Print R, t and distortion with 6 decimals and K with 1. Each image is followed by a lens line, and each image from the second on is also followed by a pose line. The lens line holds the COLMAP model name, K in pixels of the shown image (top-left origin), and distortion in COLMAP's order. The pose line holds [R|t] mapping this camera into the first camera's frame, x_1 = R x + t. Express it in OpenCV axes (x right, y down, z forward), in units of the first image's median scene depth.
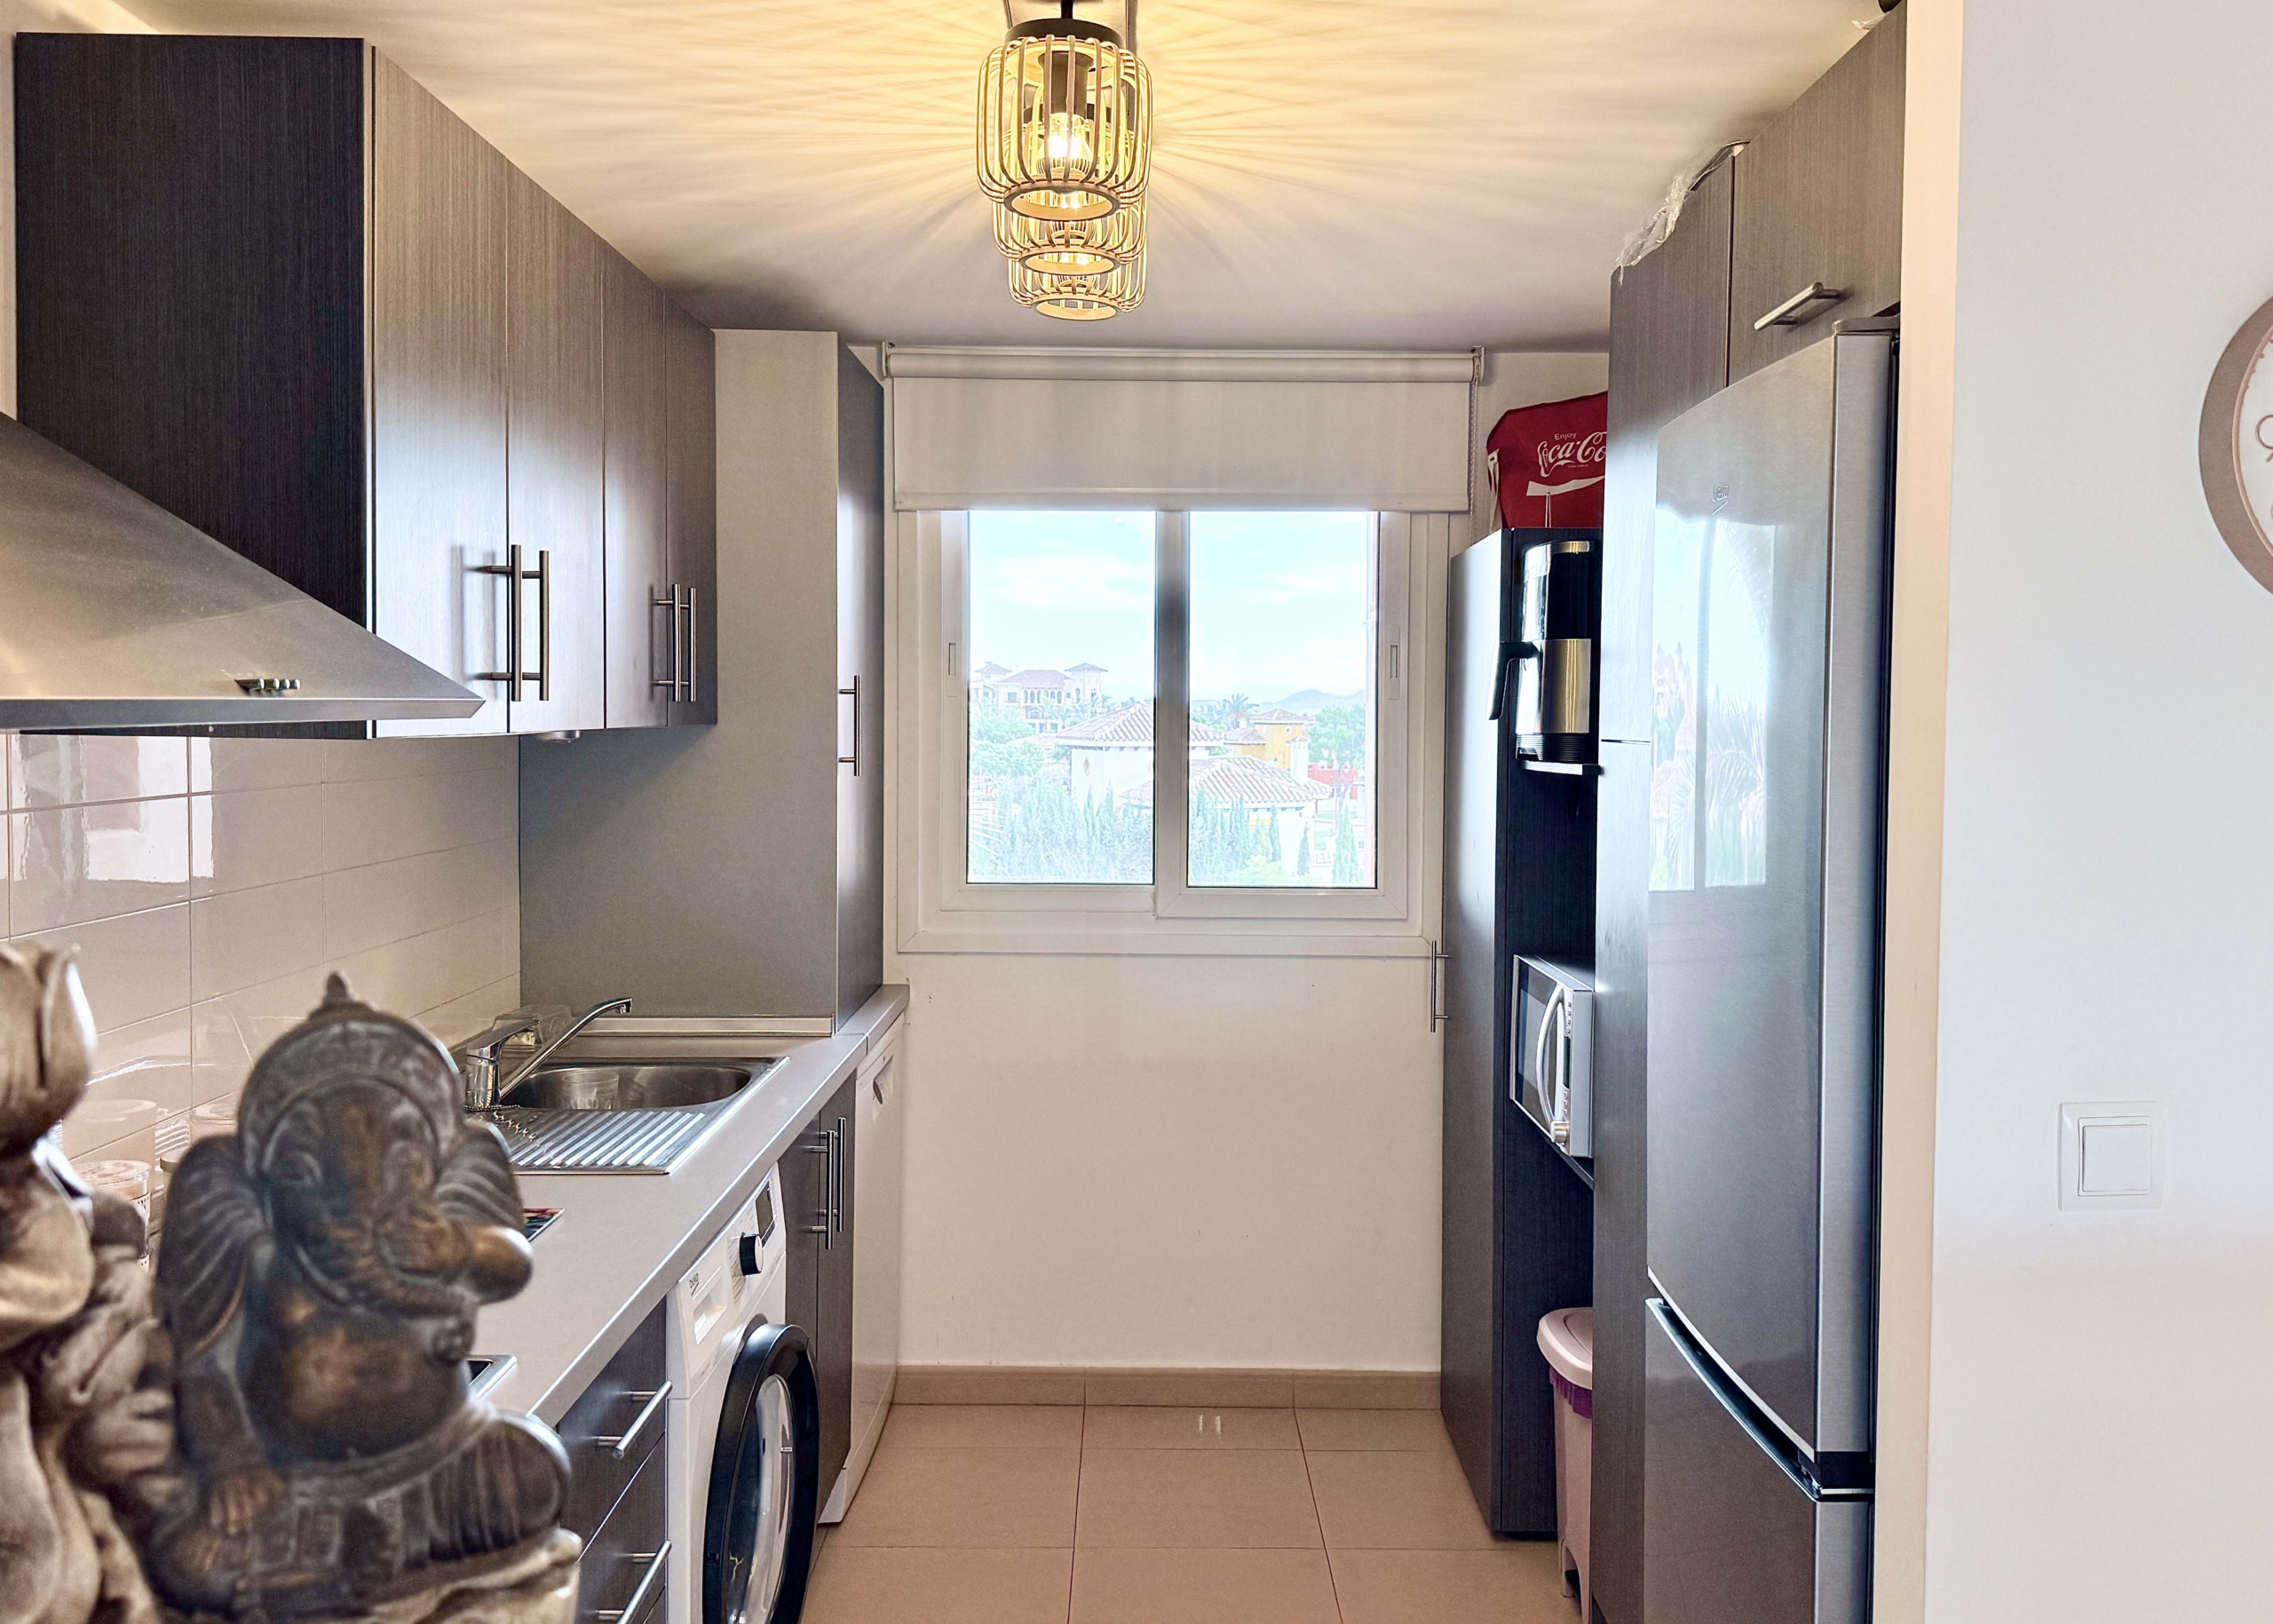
lens RADIAL K [[1972.3, 0, 1140.6], [0, 1972.3, 807.7], [0, 0, 1]] dist [0.003904, 0.000749]
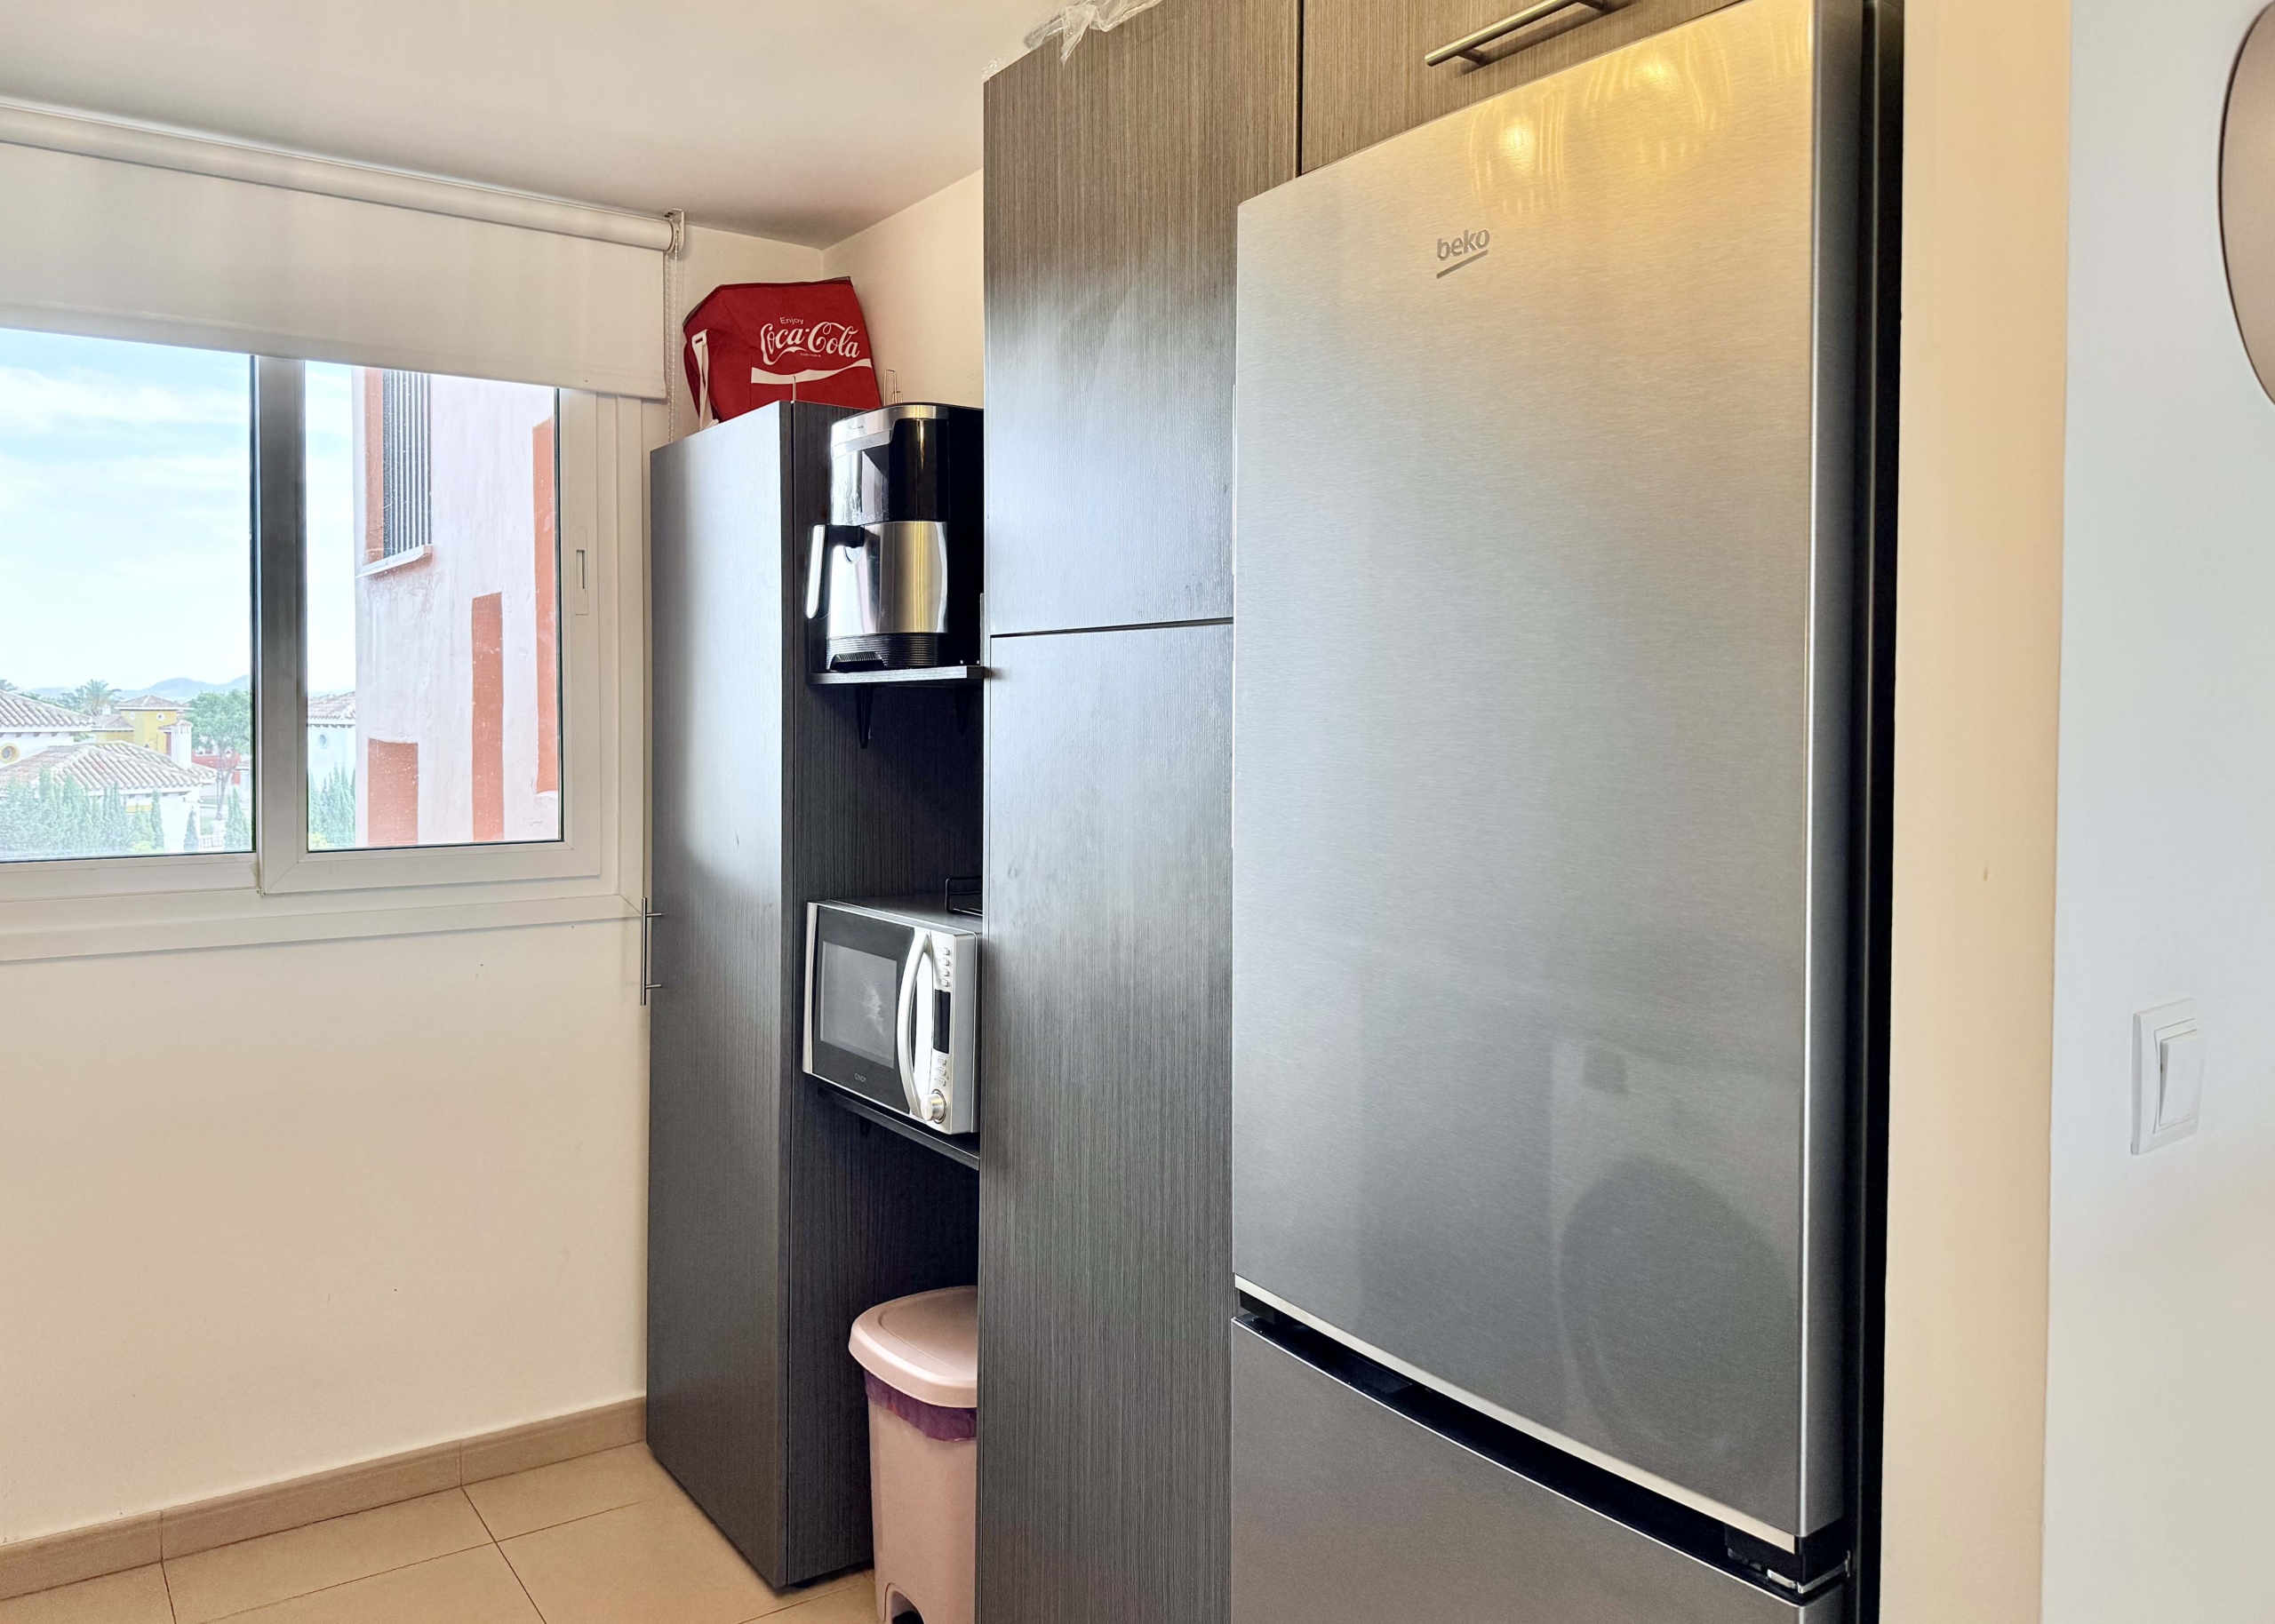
lens RADIAL K [[1666.5, 0, 1203.7], [0, 1666.5, 773.3], [0, 0, 1]] dist [-0.005146, -0.010859]
pose [[0.801961, -0.024855, 0.596859, -0.086488], [0.028028, 0.999599, 0.003967, 0.017806], [-0.596718, 0.013547, 0.802336, 0.275595]]
